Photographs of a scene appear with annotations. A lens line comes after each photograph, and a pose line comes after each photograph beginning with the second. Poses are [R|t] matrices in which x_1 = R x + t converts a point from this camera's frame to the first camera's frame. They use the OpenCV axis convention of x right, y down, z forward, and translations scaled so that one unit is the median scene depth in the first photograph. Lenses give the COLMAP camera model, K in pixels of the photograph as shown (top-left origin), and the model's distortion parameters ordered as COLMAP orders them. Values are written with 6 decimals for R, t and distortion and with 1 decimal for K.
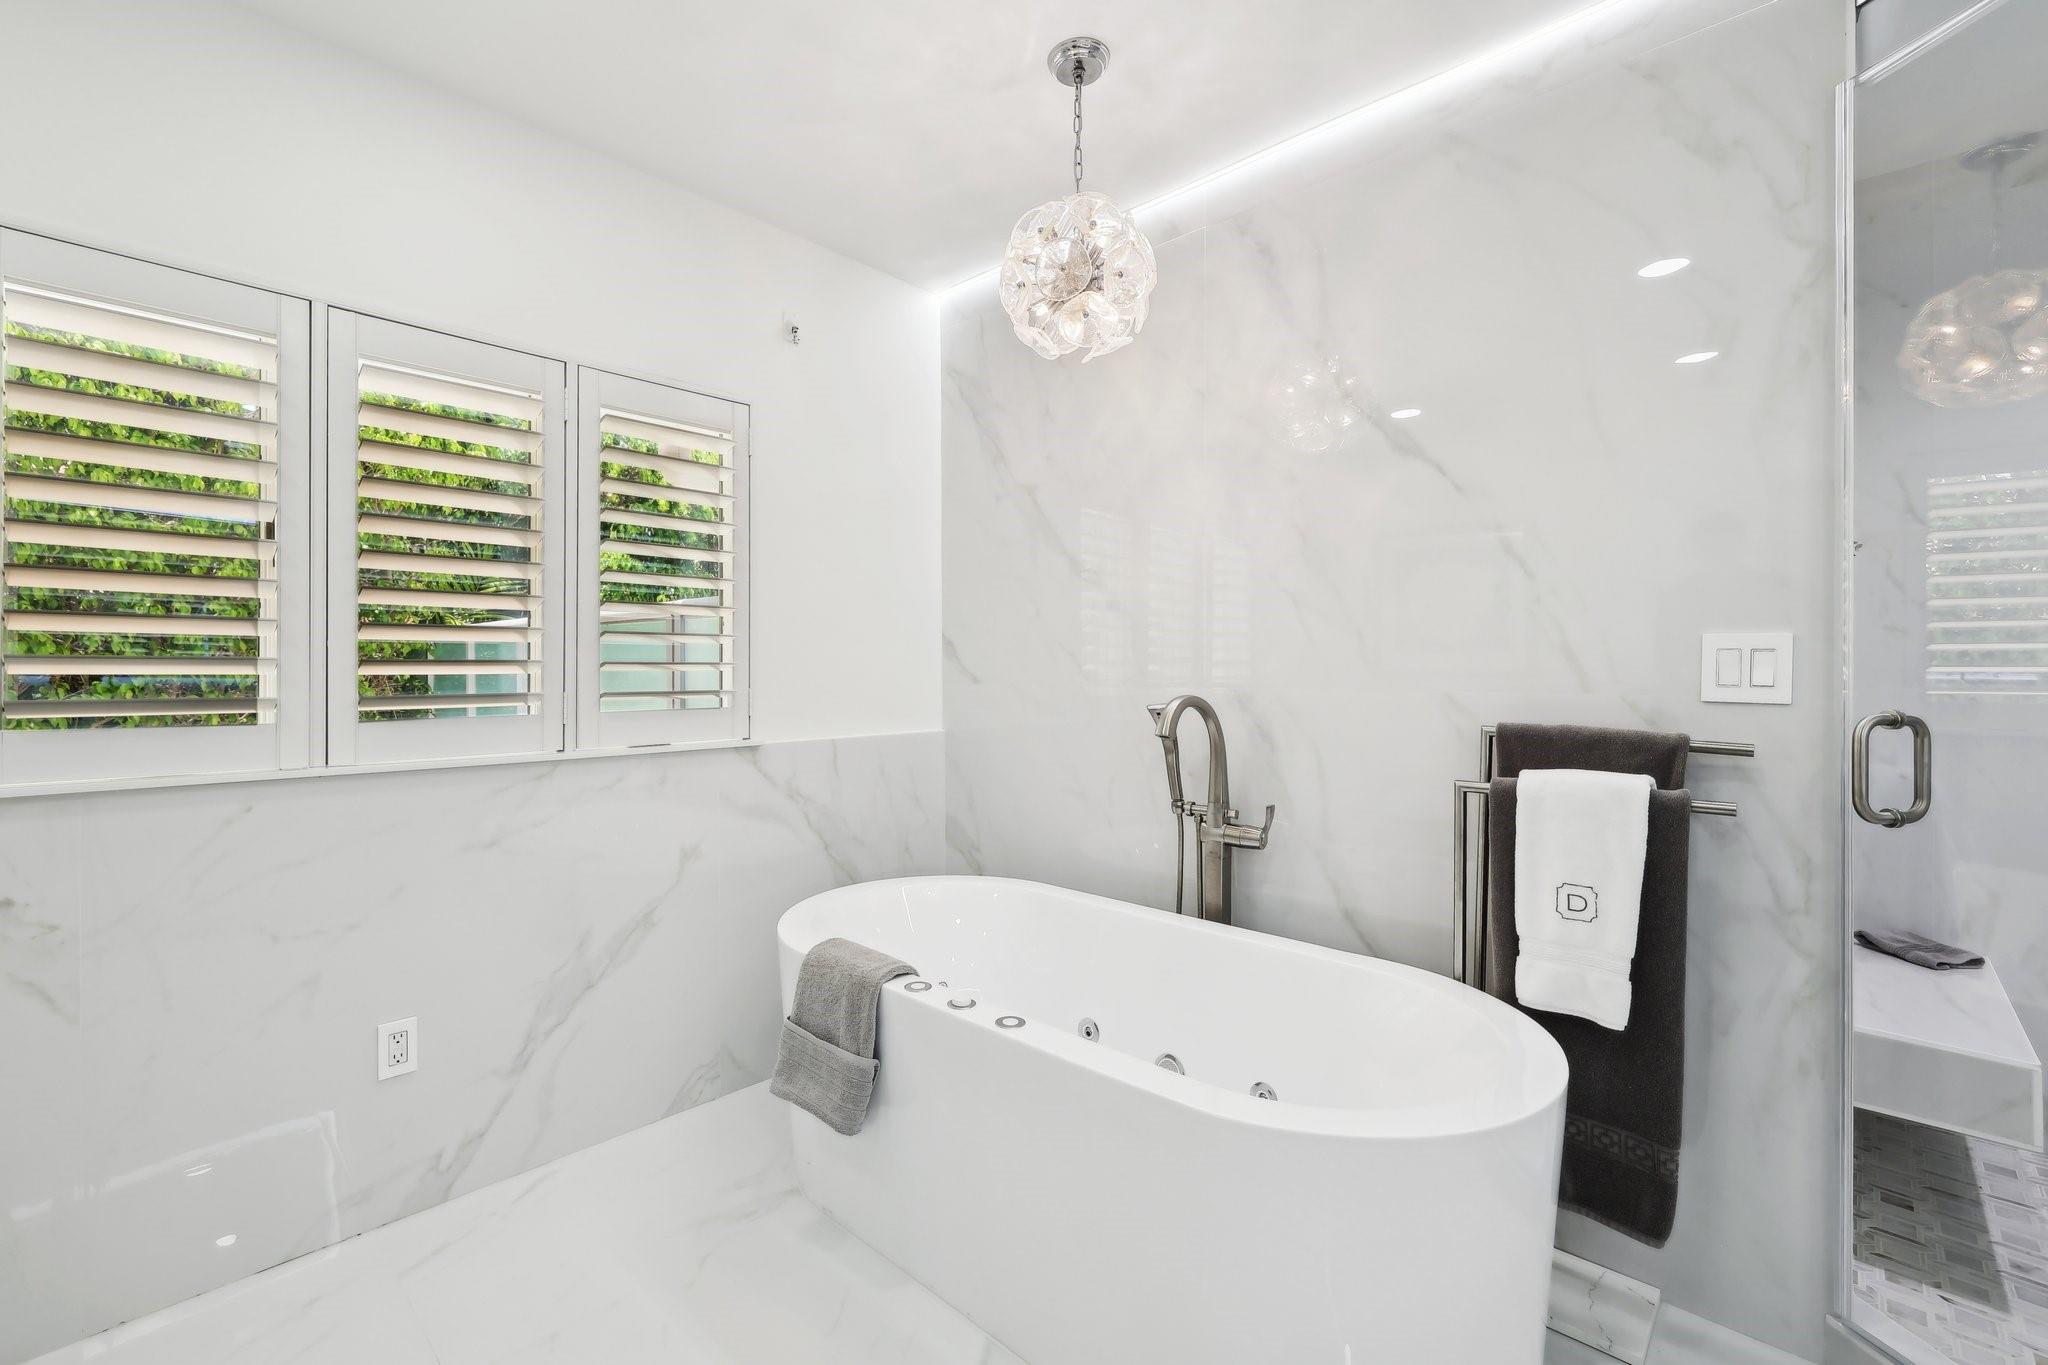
lens RADIAL K [[866.5, 0, 1014.7], [0, 866.5, 671.4], [0, 0, 1]] dist [-0.000428, -0.000112]
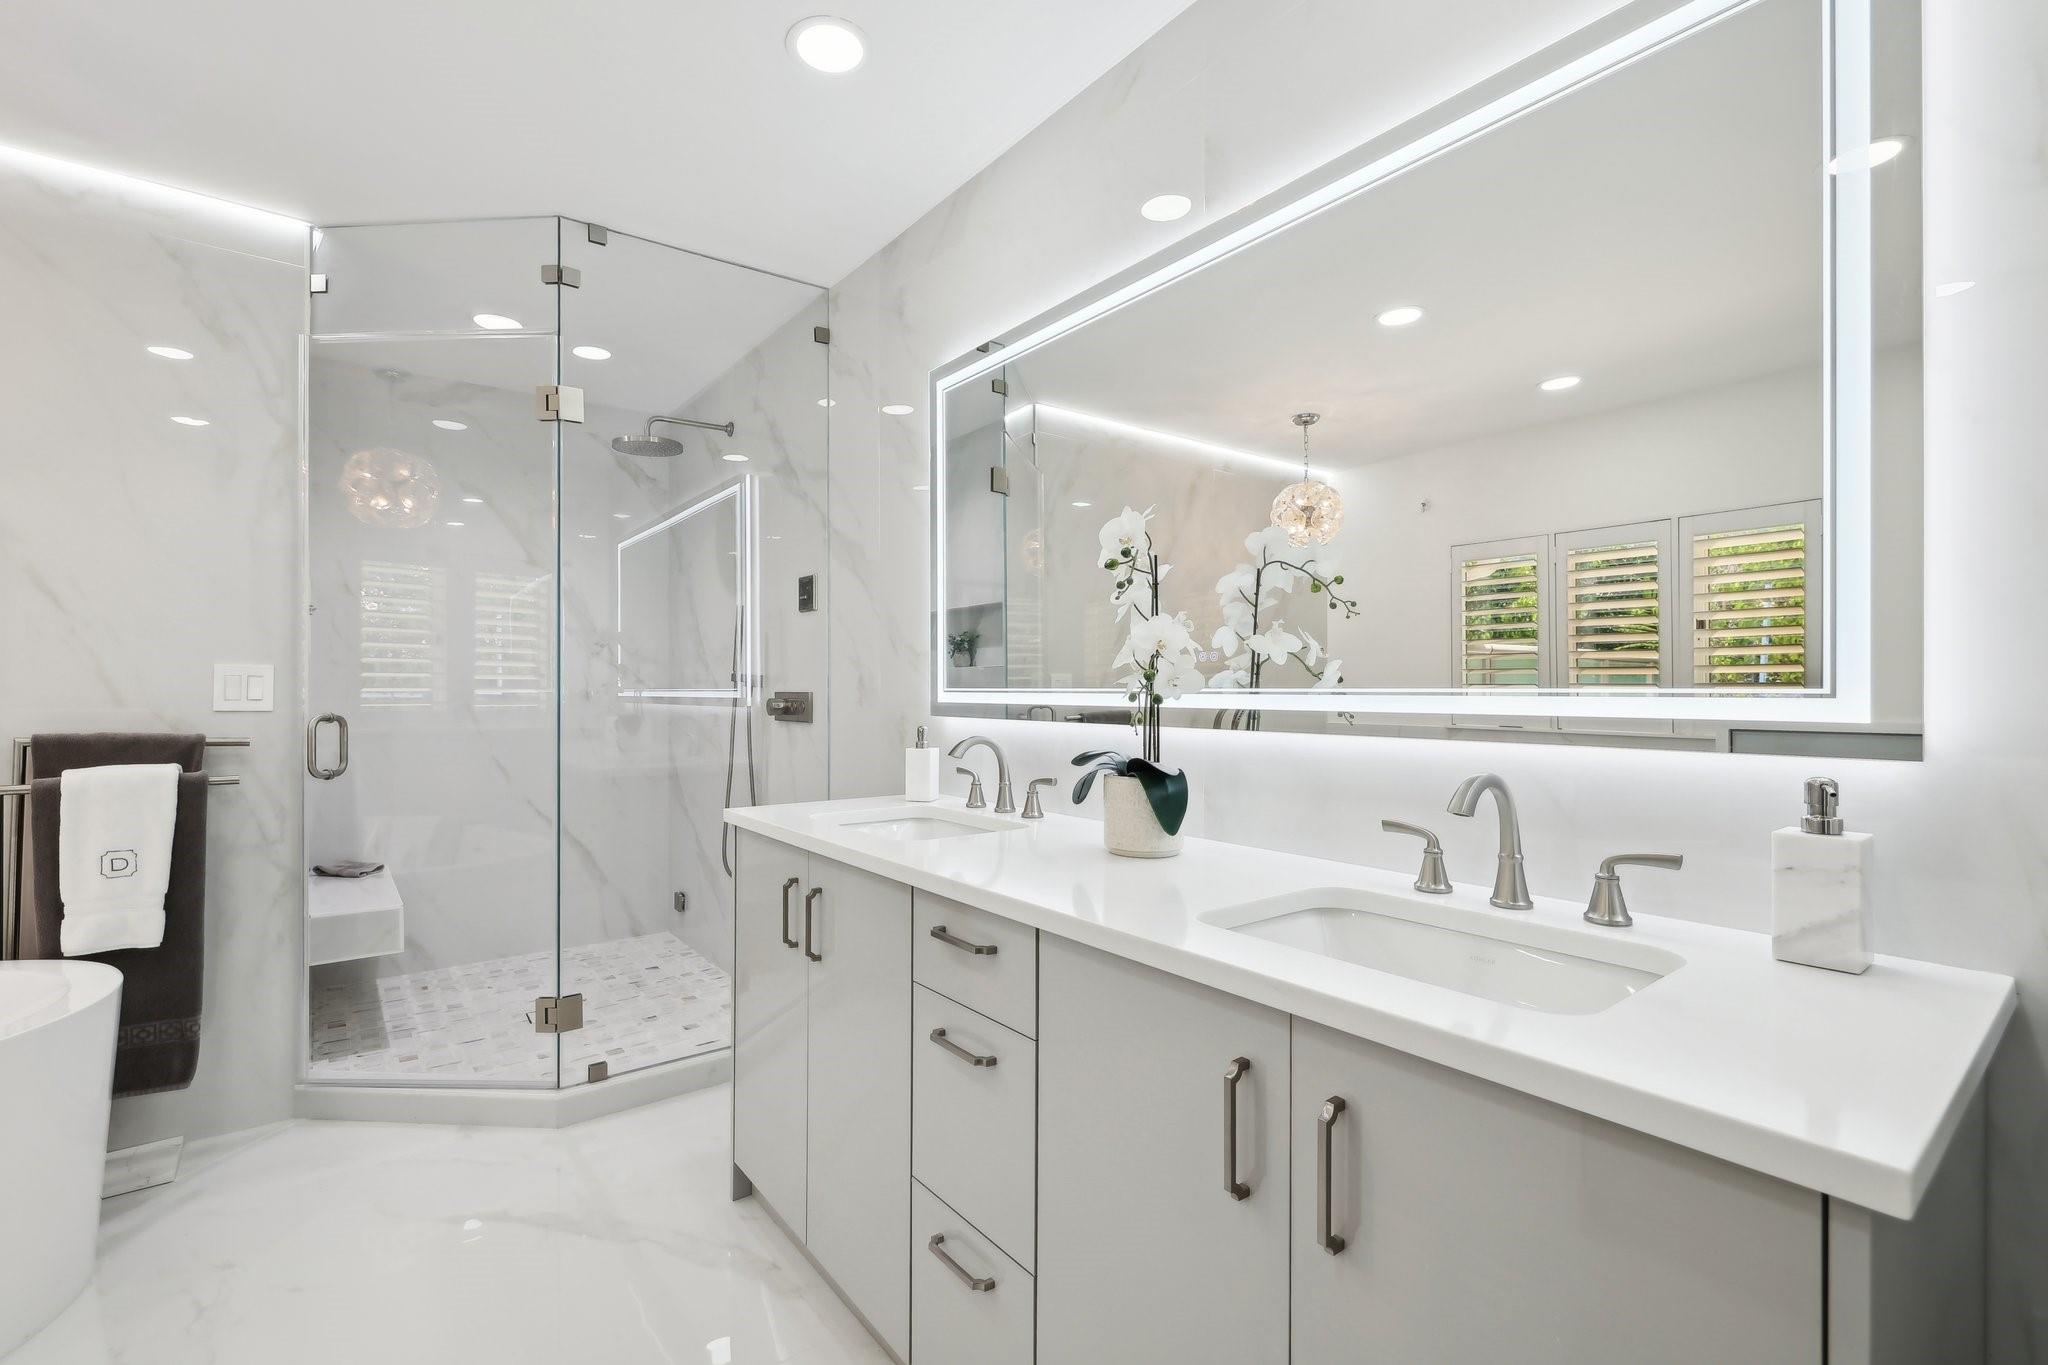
lens RADIAL K [[890.7, 0, 1001.5], [0, 890.7, 691.1], [0, 0, 1]] dist [-0.002068, -0.000573]
pose [[0.147959, -0.000080, 0.988994, -0.482504], [0.001456, 0.999999, -0.000137, 0.003252], [-0.988992, 0.001460, 0.147959, -0.525075]]
